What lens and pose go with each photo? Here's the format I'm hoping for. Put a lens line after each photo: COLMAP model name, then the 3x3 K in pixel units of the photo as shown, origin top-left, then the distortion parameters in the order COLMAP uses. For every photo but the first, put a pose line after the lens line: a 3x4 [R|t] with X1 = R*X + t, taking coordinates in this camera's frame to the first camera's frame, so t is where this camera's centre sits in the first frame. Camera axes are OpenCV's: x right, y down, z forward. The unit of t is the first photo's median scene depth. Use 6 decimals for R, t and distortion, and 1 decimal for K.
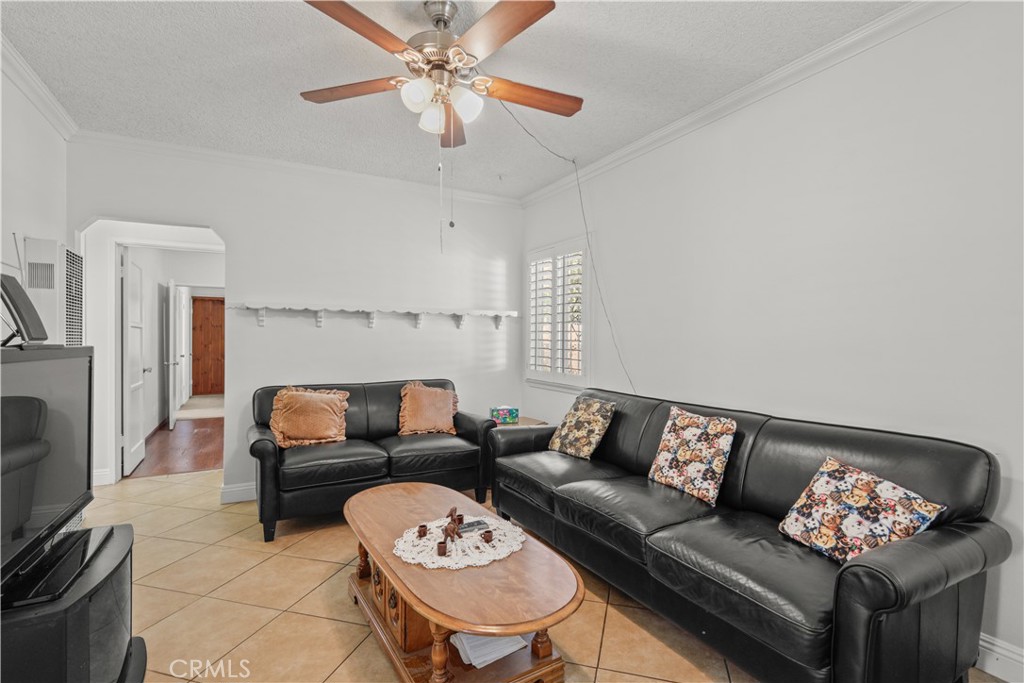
lens RADIAL K [[491.7, 0, 510.3], [0, 491.7, 339.8], [0, 0, 1]] dist [0.003770, 0.000185]
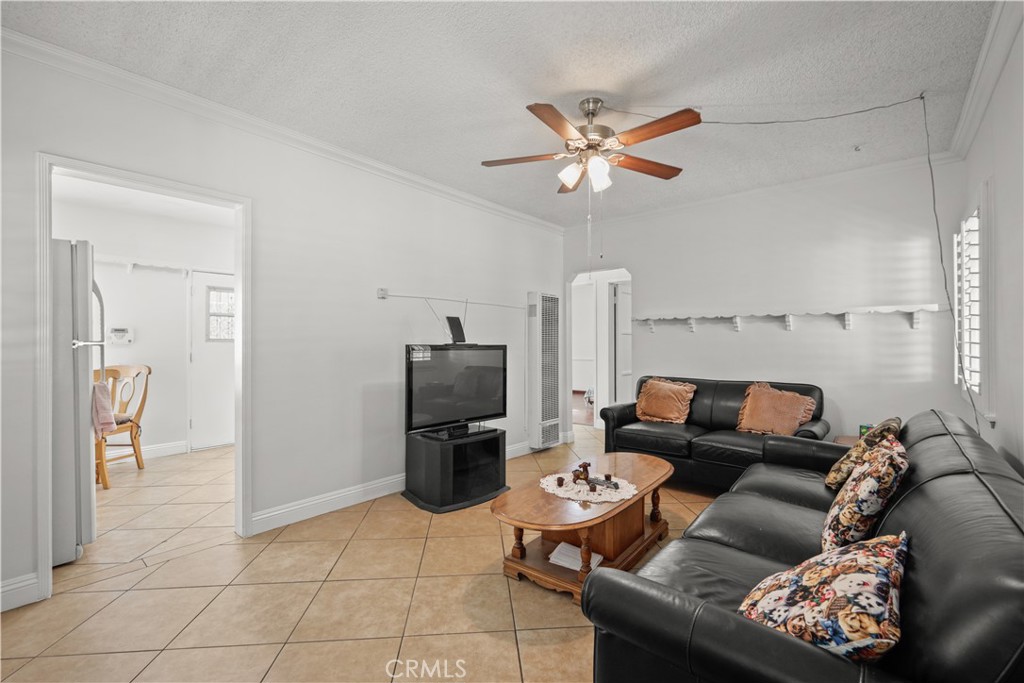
lens RADIAL K [[449.5, 0, 507.5], [0, 449.5, 343.2], [0, 0, 1]] dist [-0.001013, 0.000057]
pose [[0.347738, 0.000557, -0.937591, 0.559695], [-0.001000, 0.999999, 0.000224, 0.002751], [0.937591, 0.000860, 0.347739, 0.196340]]
